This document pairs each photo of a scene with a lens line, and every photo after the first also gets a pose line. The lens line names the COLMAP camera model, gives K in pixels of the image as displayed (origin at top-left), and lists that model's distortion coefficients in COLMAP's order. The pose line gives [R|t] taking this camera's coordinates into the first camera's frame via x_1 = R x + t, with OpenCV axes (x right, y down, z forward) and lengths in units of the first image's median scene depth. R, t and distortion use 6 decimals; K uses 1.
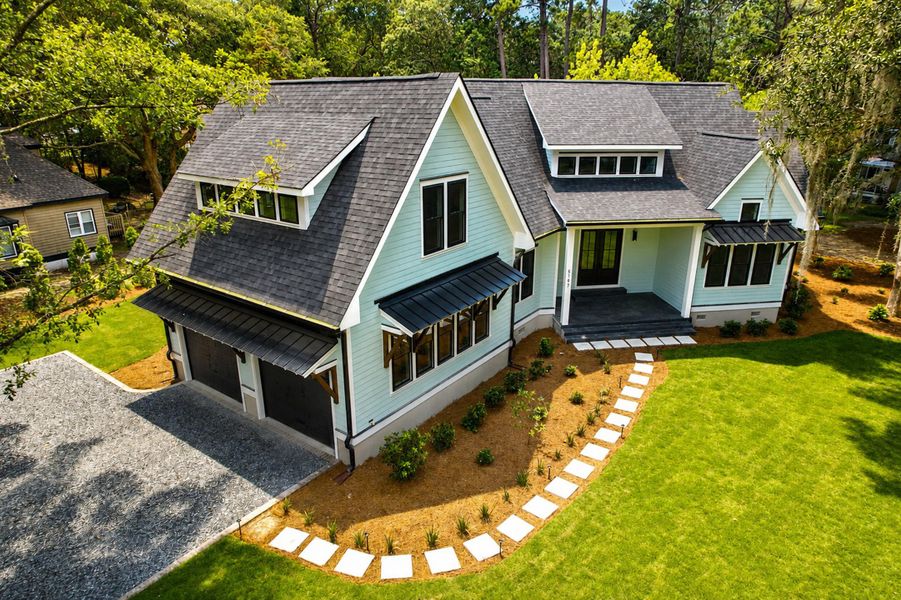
lens RADIAL K [[582.1, 0, 452.0], [0, 582.1, 294.7], [0, 0, 1]] dist [-0.023125, -0.000016]
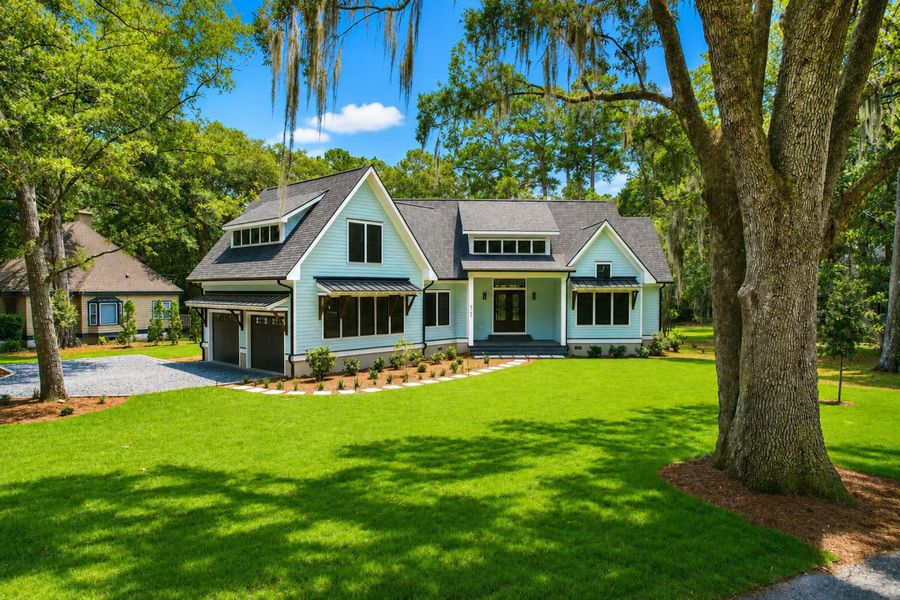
lens RADIAL K [[581.5, 0, 454.2], [0, 581.5, 295.9], [0, 0, 1]] dist [-0.023125, -0.000016]
pose [[0.994838, -0.010581, -0.100927, 0.354922], [-0.022443, 0.946984, -0.320497, 0.468995], [0.098967, 0.321108, 0.941857, -0.452618]]
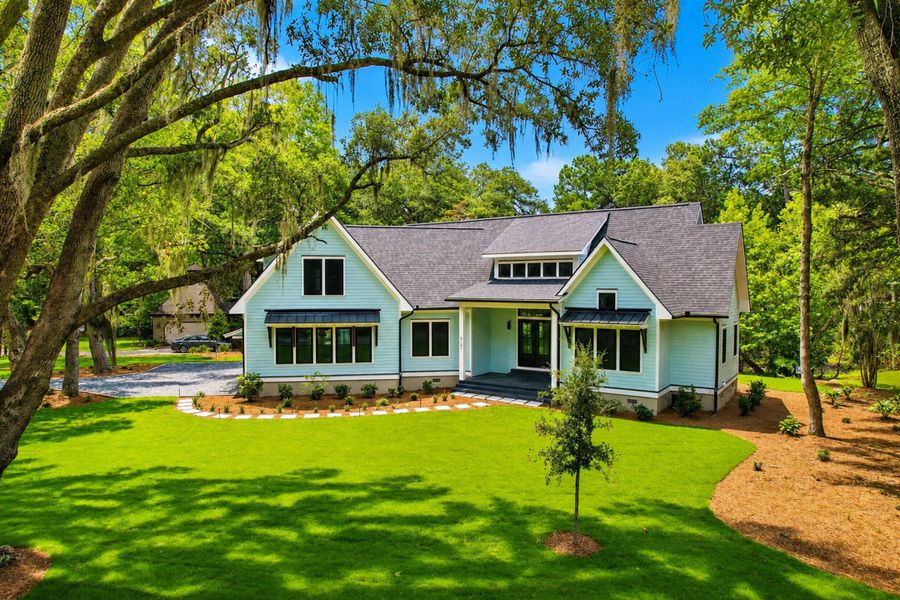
lens RADIAL K [[581.5, 0, 447.7], [0, 581.5, 304.3], [0, 0, 1]] dist [-0.023125, -0.000016]
pose [[0.719556, 0.009980, -0.694363, 1.308541], [-0.224030, 0.949771, -0.218508, 0.219600], [0.657305, 0.312787, 0.685649, 0.023494]]
